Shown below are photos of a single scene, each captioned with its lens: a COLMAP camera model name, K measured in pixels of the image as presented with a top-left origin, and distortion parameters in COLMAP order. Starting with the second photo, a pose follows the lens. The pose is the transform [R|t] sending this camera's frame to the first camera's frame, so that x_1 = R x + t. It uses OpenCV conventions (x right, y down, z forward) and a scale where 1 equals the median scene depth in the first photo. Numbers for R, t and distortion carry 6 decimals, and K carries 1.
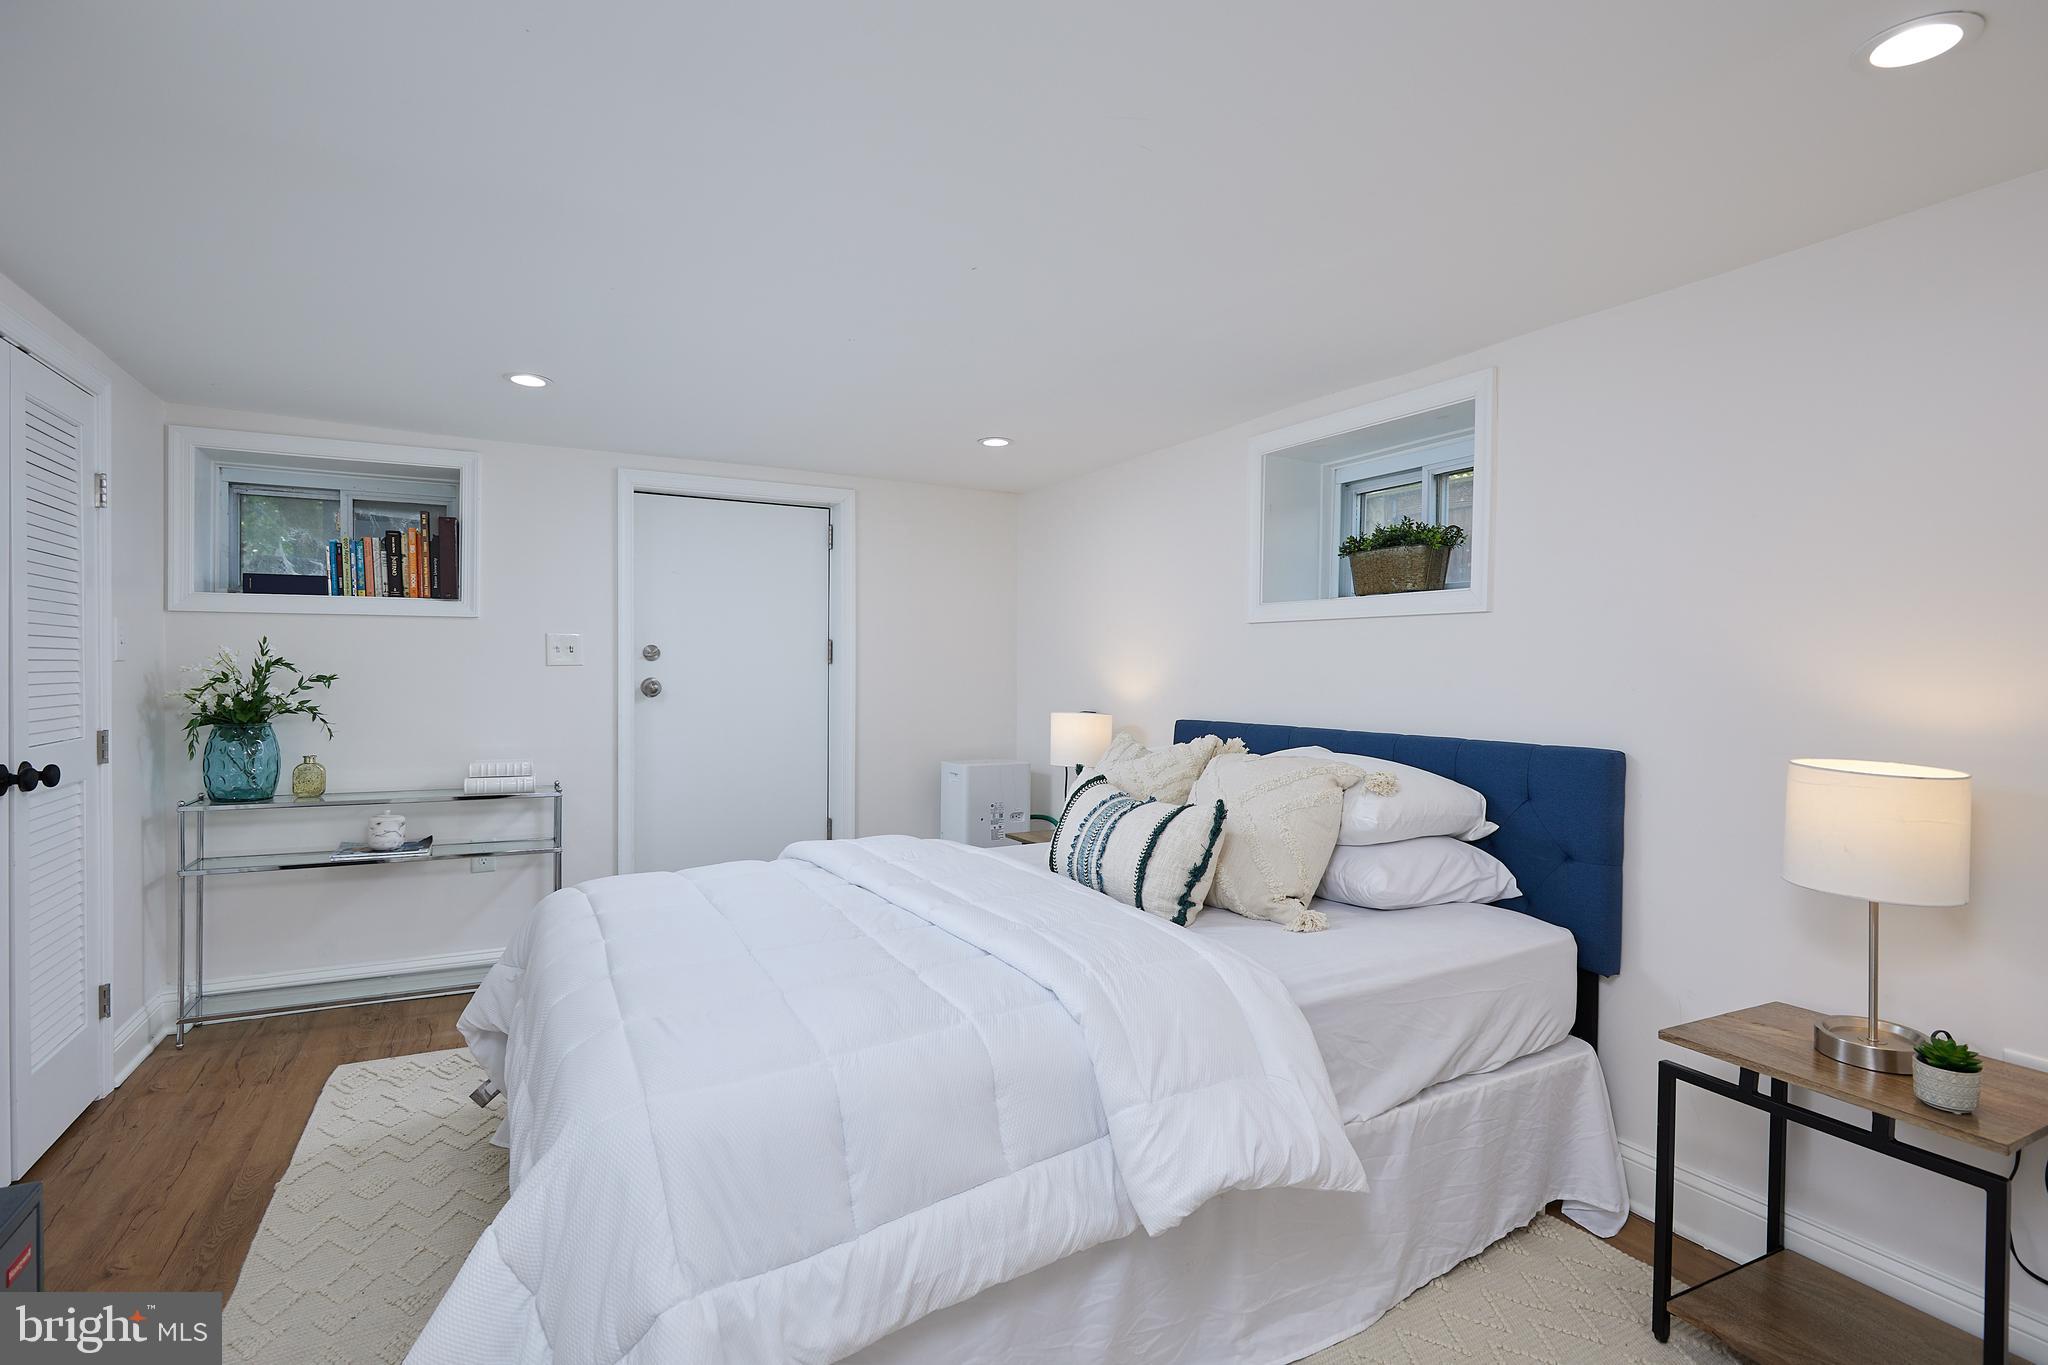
lens RADIAL K [[991.9, 0, 1022.4], [0, 991.9, 684.5], [0, 0, 1]] dist [-0.002610, 0.000010]
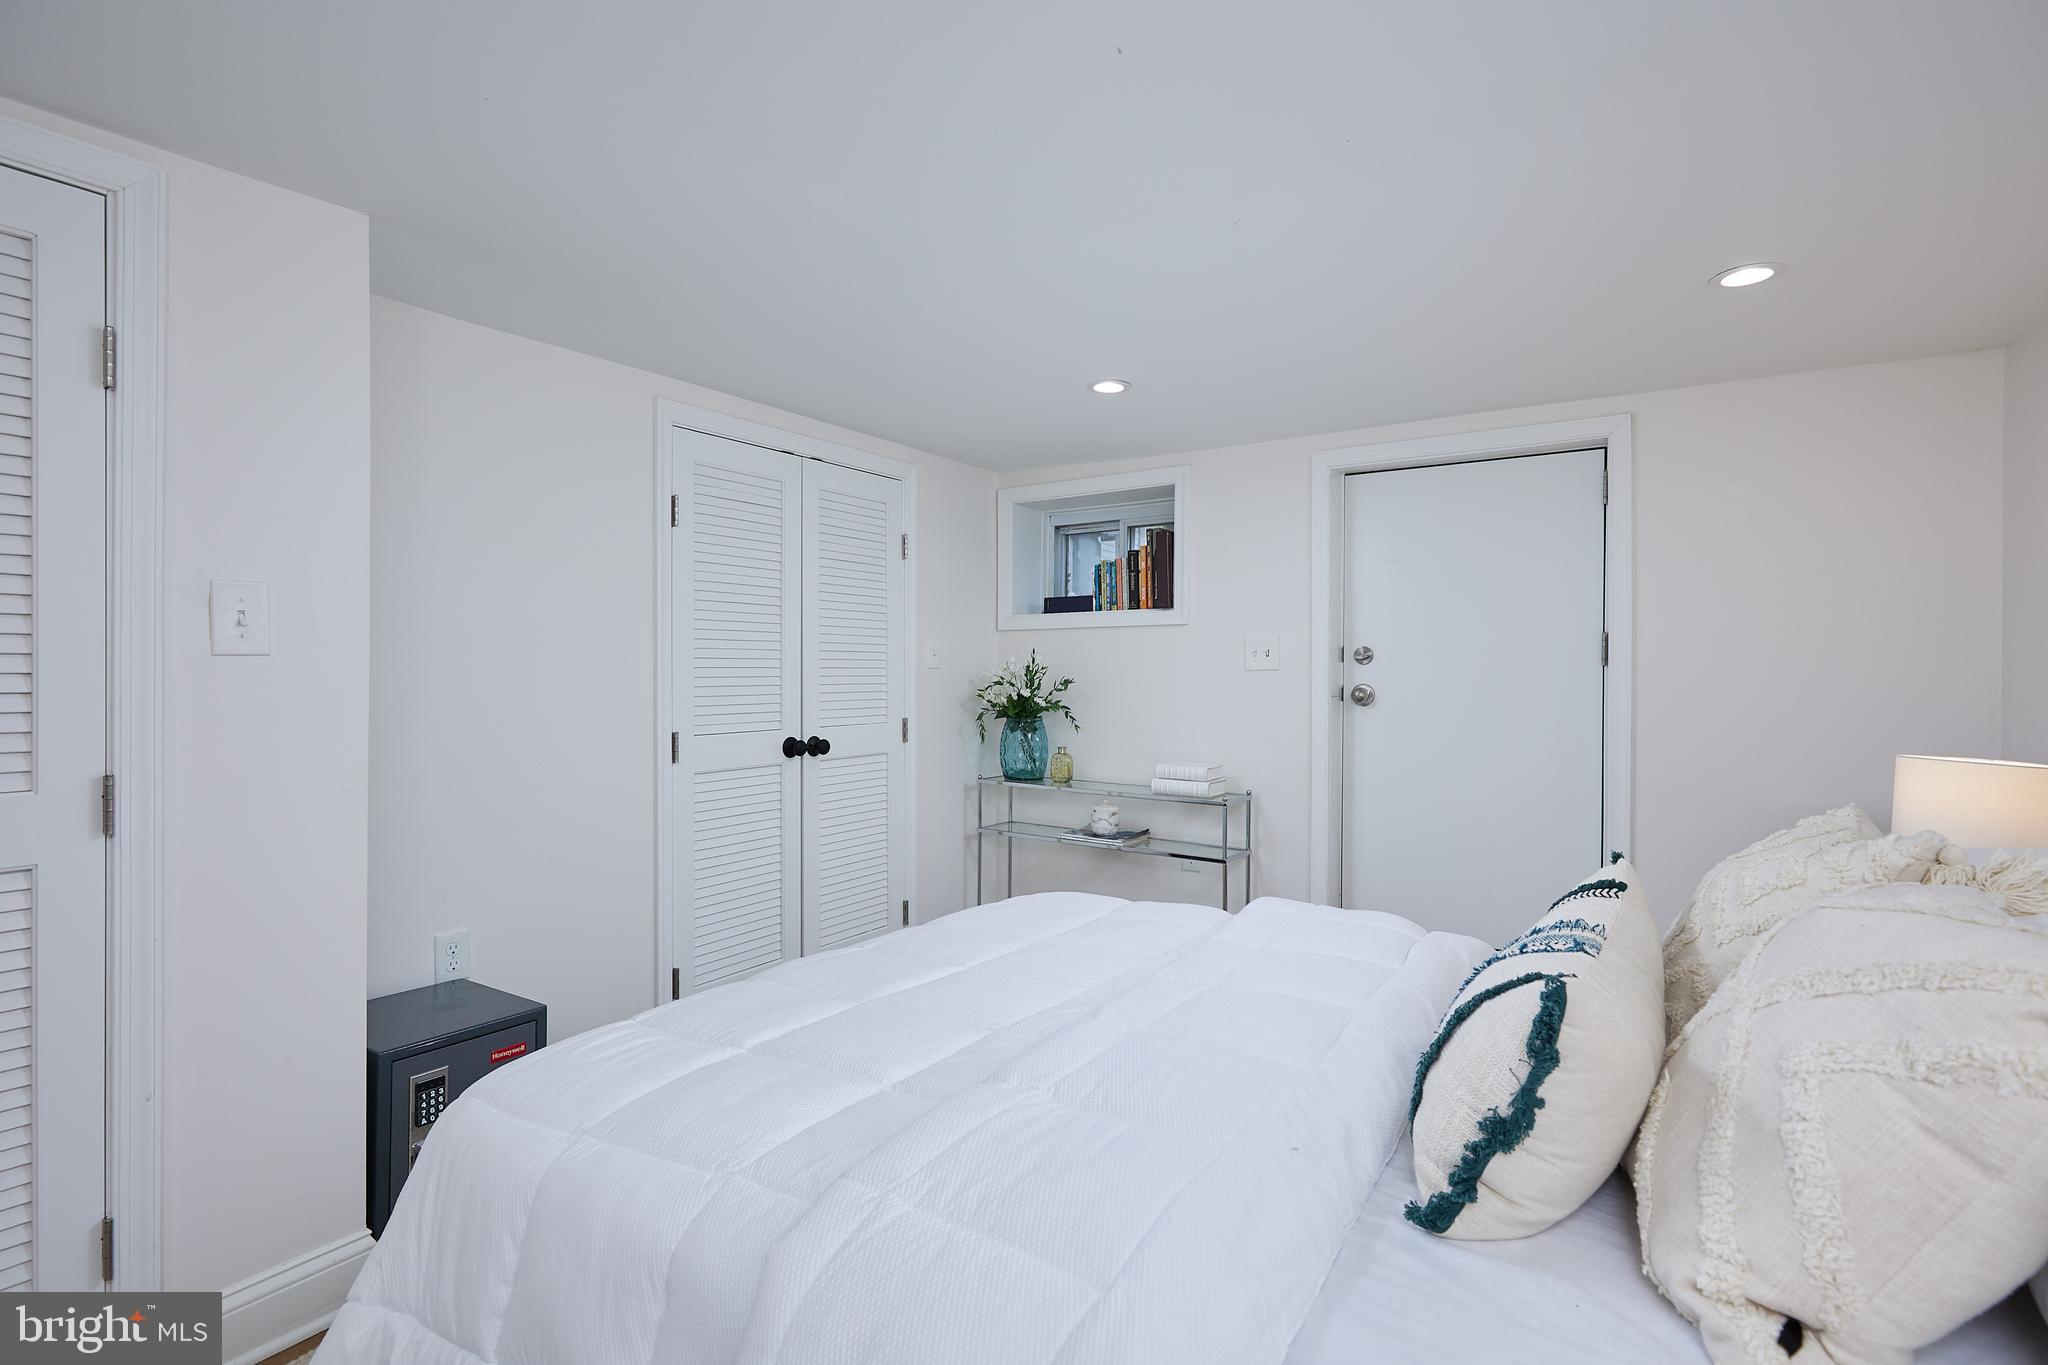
lens RADIAL K [[991.9, 0, 1023.4], [0, 991.9, 674.7], [0, 0, 1]] dist [-0.002610, 0.000010]
pose [[0.471012, -0.000056, -0.882127, 0.299968], [-0.014528, 0.999864, -0.007821, -0.004978], [0.882007, 0.016499, 0.470947, 0.384997]]
